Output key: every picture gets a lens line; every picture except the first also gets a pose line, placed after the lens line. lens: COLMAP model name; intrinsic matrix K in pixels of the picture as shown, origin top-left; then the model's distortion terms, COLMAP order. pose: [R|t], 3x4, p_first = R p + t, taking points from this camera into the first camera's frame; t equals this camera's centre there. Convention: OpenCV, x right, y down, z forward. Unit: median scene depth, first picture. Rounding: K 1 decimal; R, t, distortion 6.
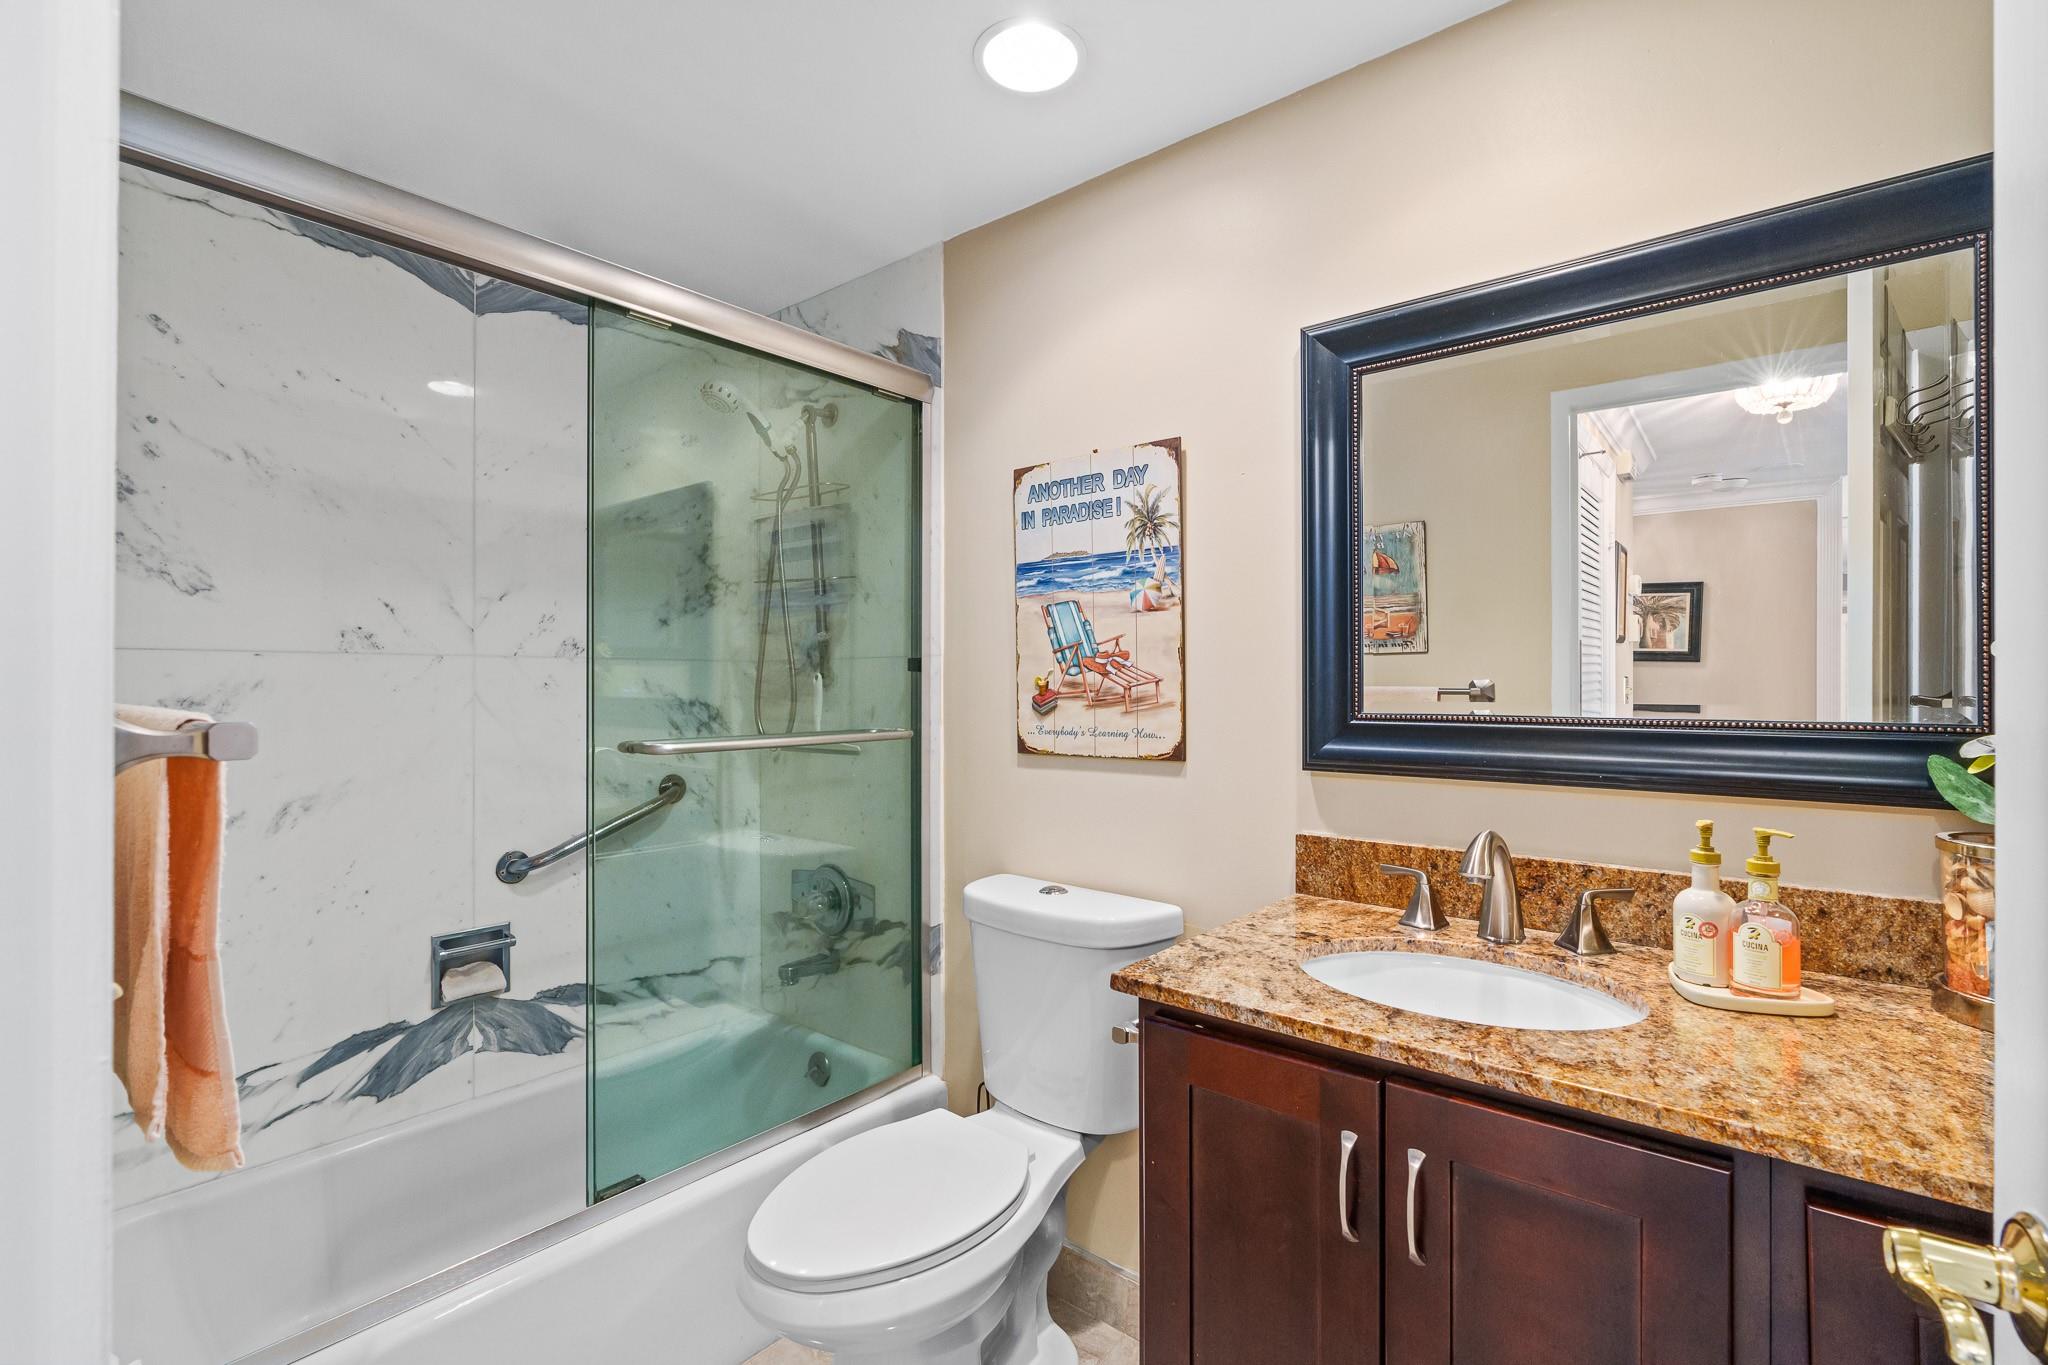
lens RADIAL K [[921.9, 0, 1014.8], [0, 921.9, 685.8], [0, 0, 1]] dist [-0.007602, 0.003311]
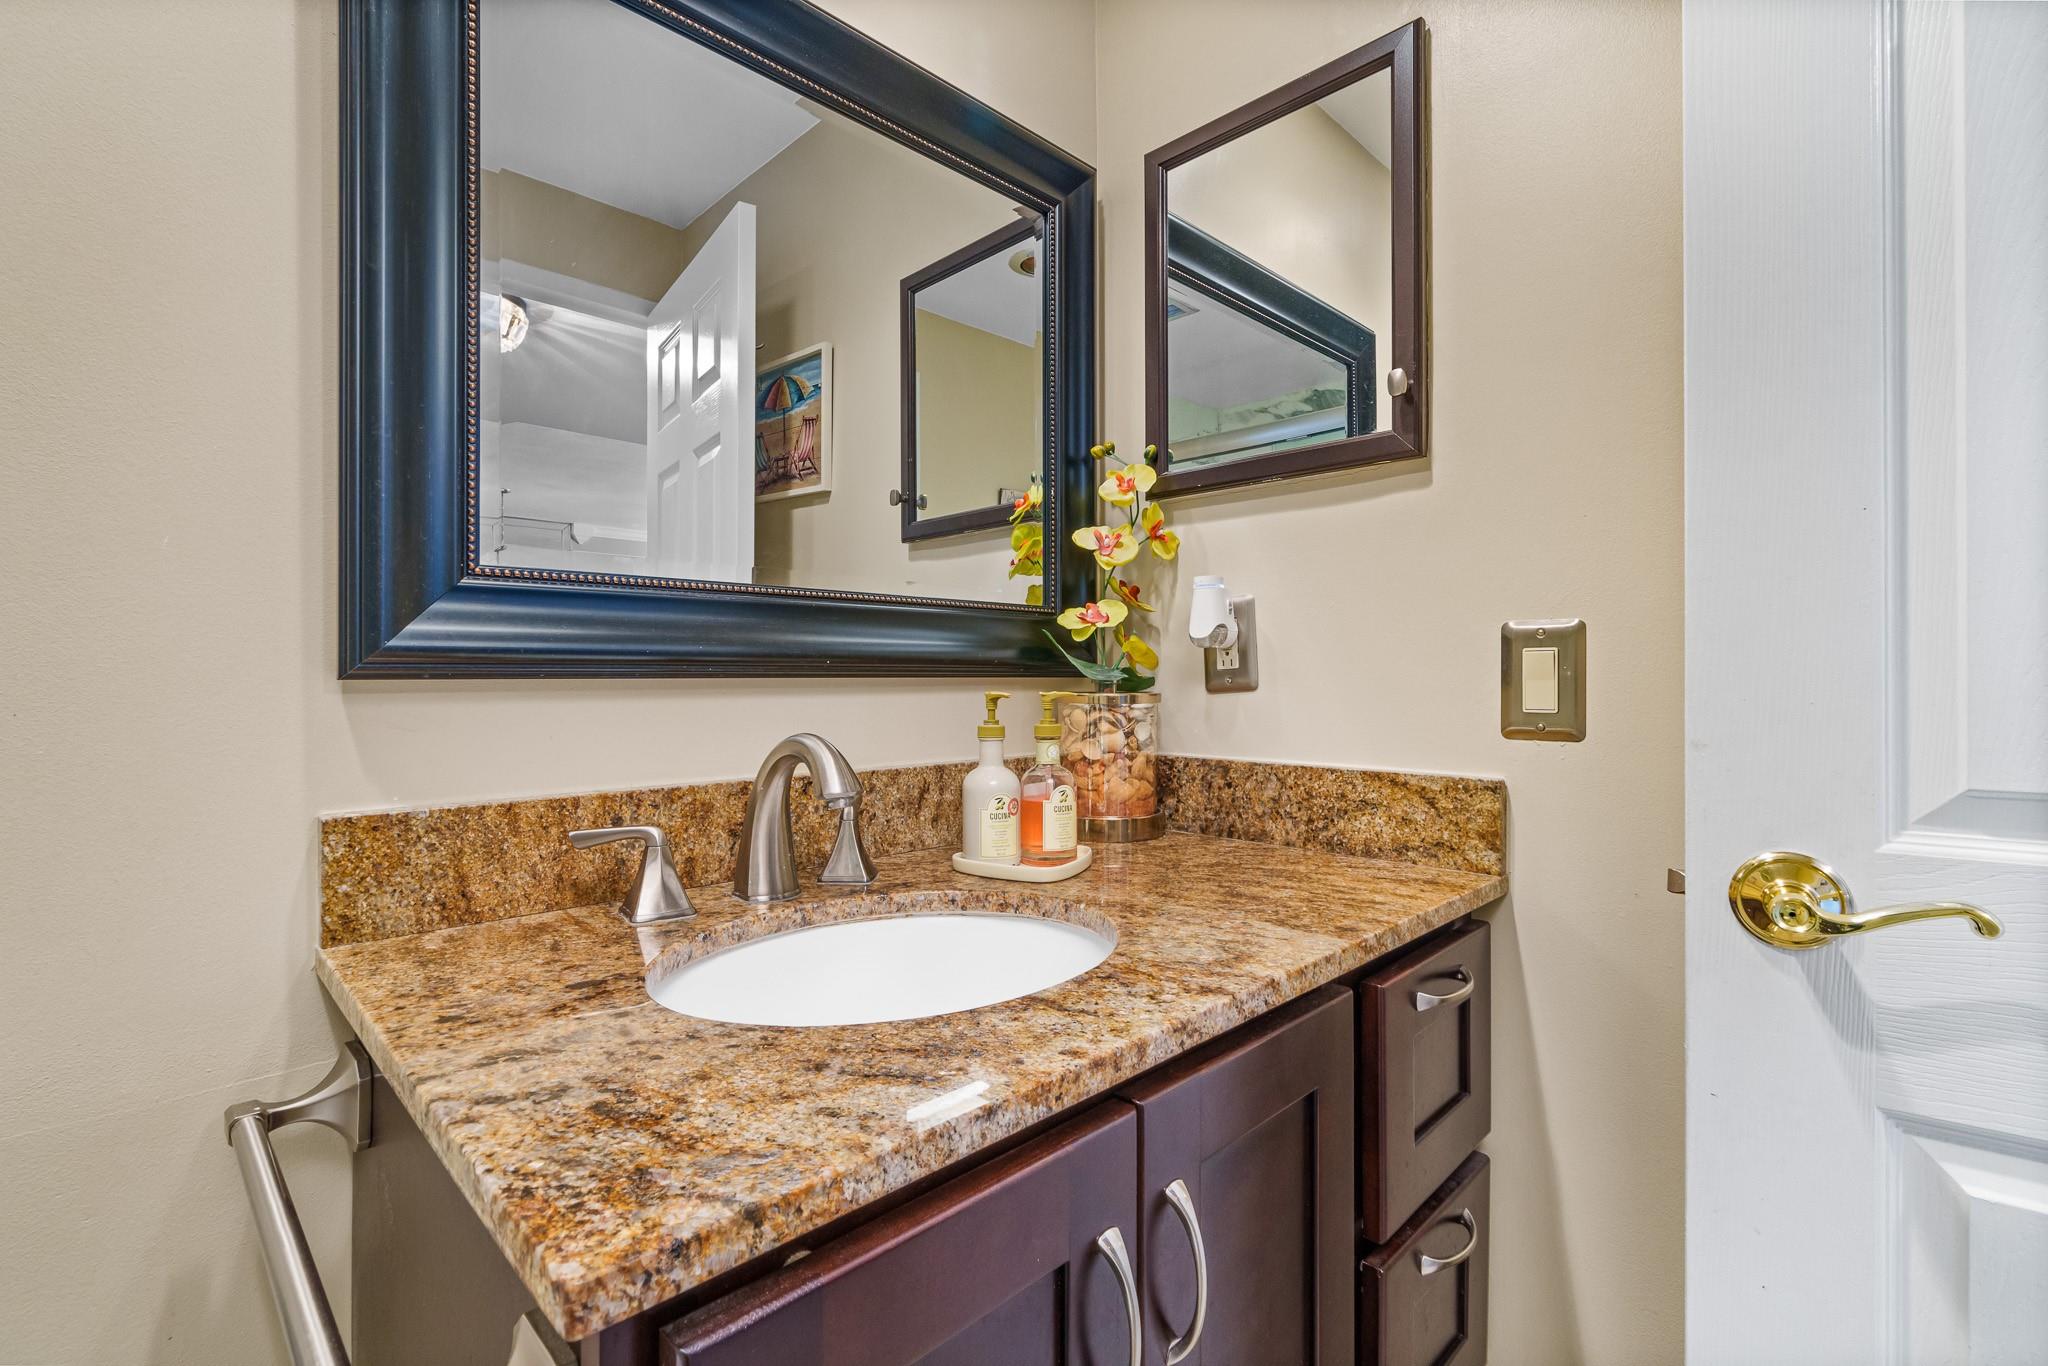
lens RADIAL K [[921.9, 0, 1021.2], [0, 921.9, 679.5], [0, 0, 1]] dist [-0.007602, 0.003311]
pose [[0.087316, -0.004388, 0.996171, -0.103878], [-0.002261, 0.999987, 0.004603, 0.075113], [-0.996178, -0.002654, 0.087305, 0.523574]]
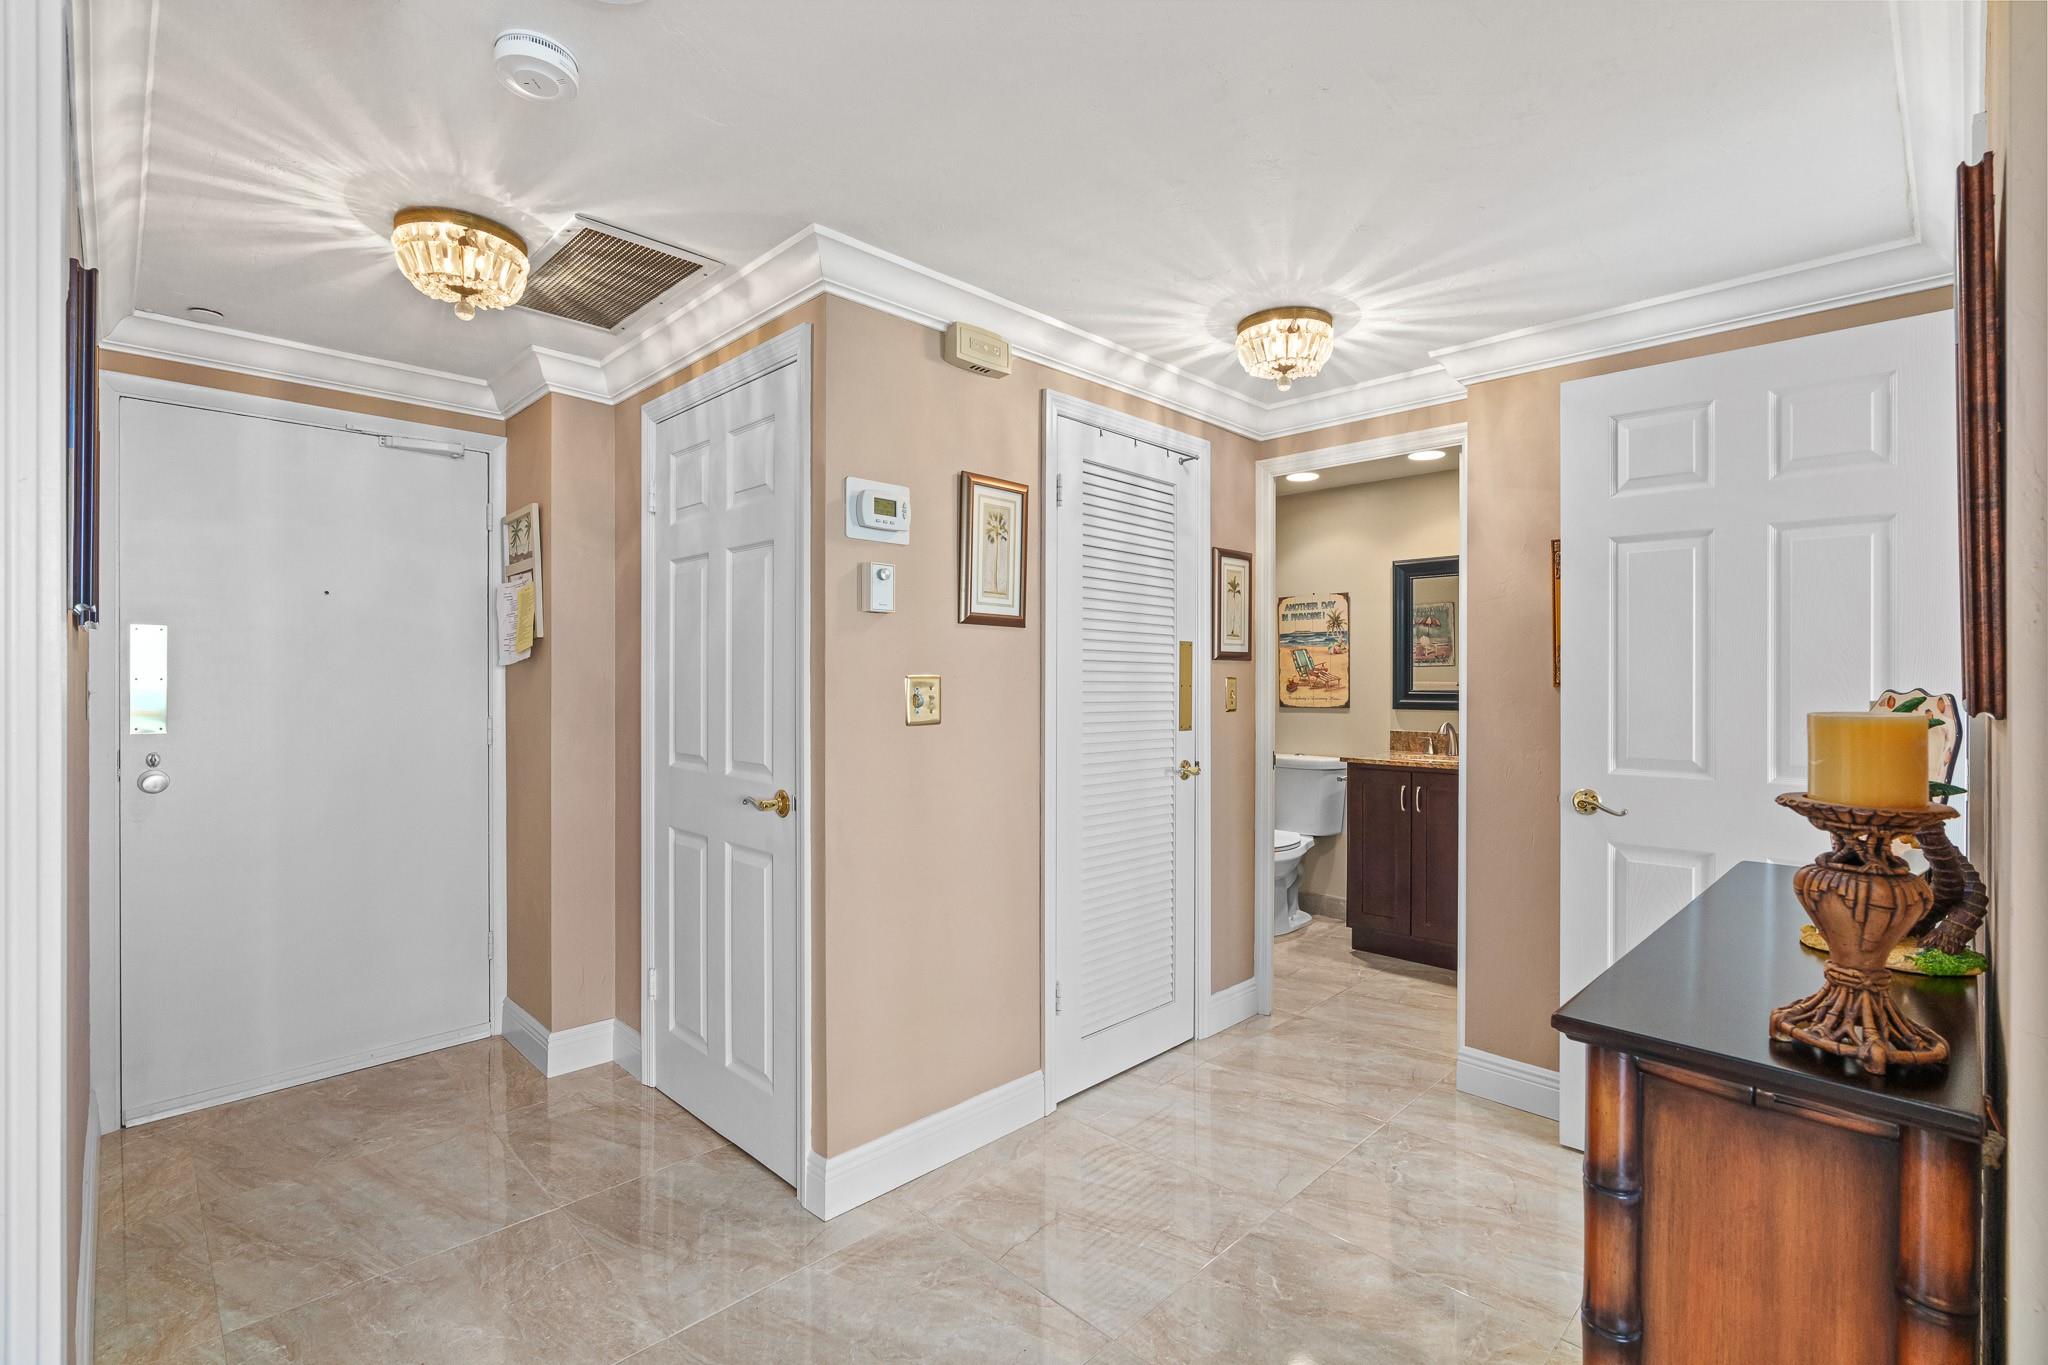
lens RADIAL K [[921.9, 0, 1019.5], [0, 921.9, 690.7], [0, 0, 1]] dist [-0.007602, 0.003311]
pose [[0.996258, 0.000712, -0.086421, -0.543035], [0.000170, 0.999948, 0.010194, 0.000699], [0.086424, -0.010170, 0.996207, -1.778744]]
